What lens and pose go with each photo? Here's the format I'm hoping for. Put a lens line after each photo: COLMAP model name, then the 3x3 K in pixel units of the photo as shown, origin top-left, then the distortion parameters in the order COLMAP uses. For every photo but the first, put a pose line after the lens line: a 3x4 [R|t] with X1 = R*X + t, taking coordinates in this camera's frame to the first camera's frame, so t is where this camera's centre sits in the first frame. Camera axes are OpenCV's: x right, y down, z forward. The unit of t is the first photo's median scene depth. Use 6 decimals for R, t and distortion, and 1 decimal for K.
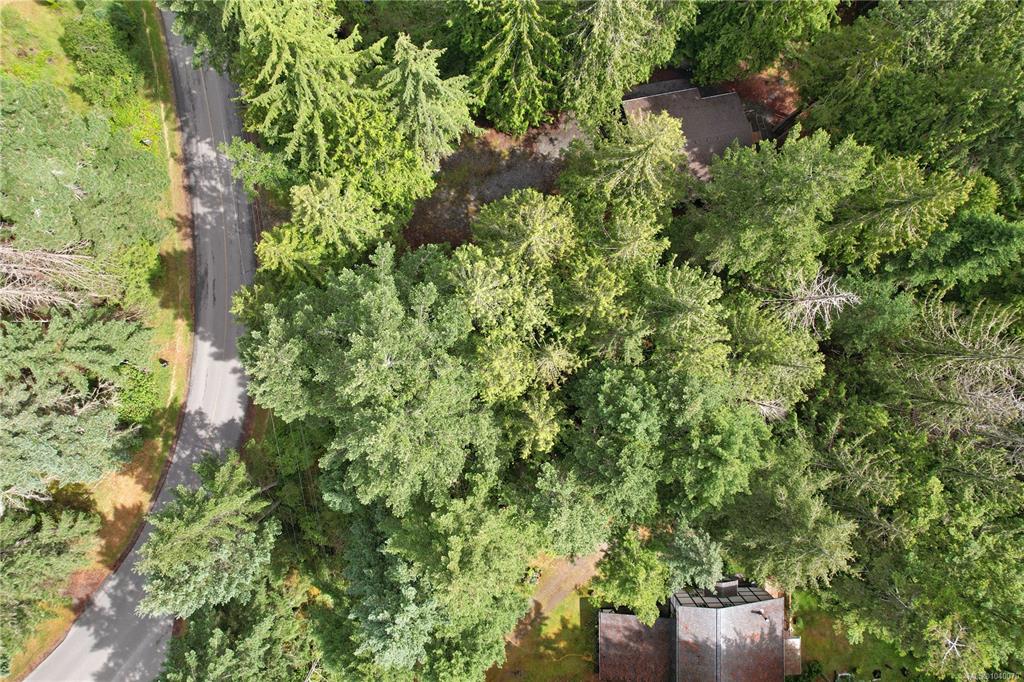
lens RADIAL K [[648.1, 0, 546.4], [0, 648.1, 332.3], [0, 0, 1]] dist [-0.054072, 0.044989]
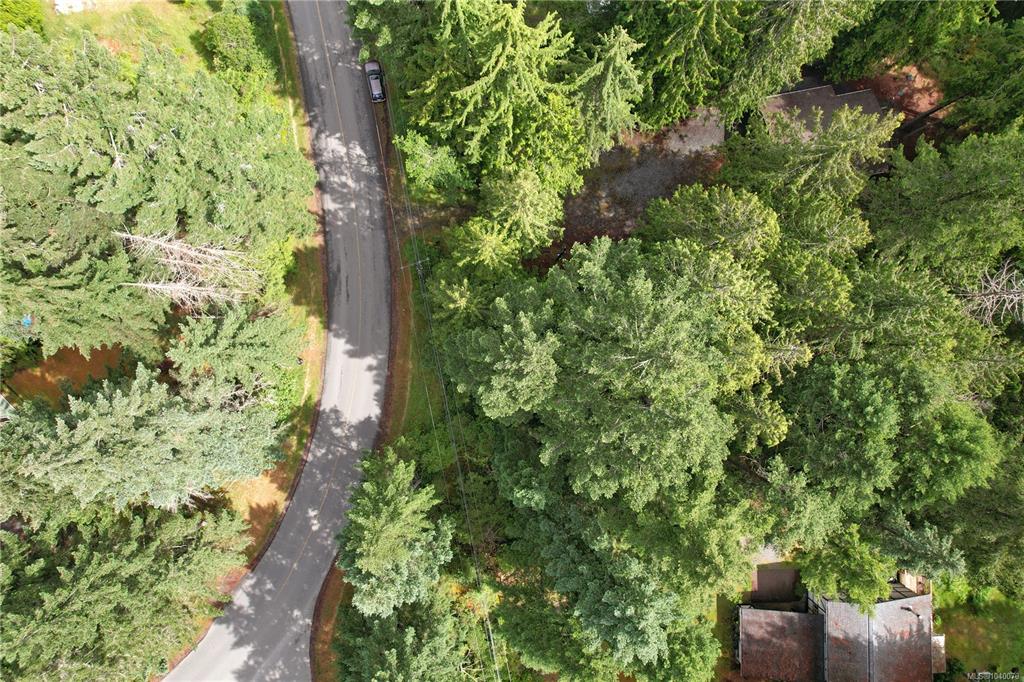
lens RADIAL K [[648.1, 0, 482.3], [0, 648.1, 334.1], [0, 0, 1]] dist [-0.054072, 0.044989]
pose [[0.999995, -0.001248, -0.002869, -0.370073], [0.001249, 0.999999, 0.000336, 0.008582], [0.002868, -0.000339, 0.999996, 0.003468]]
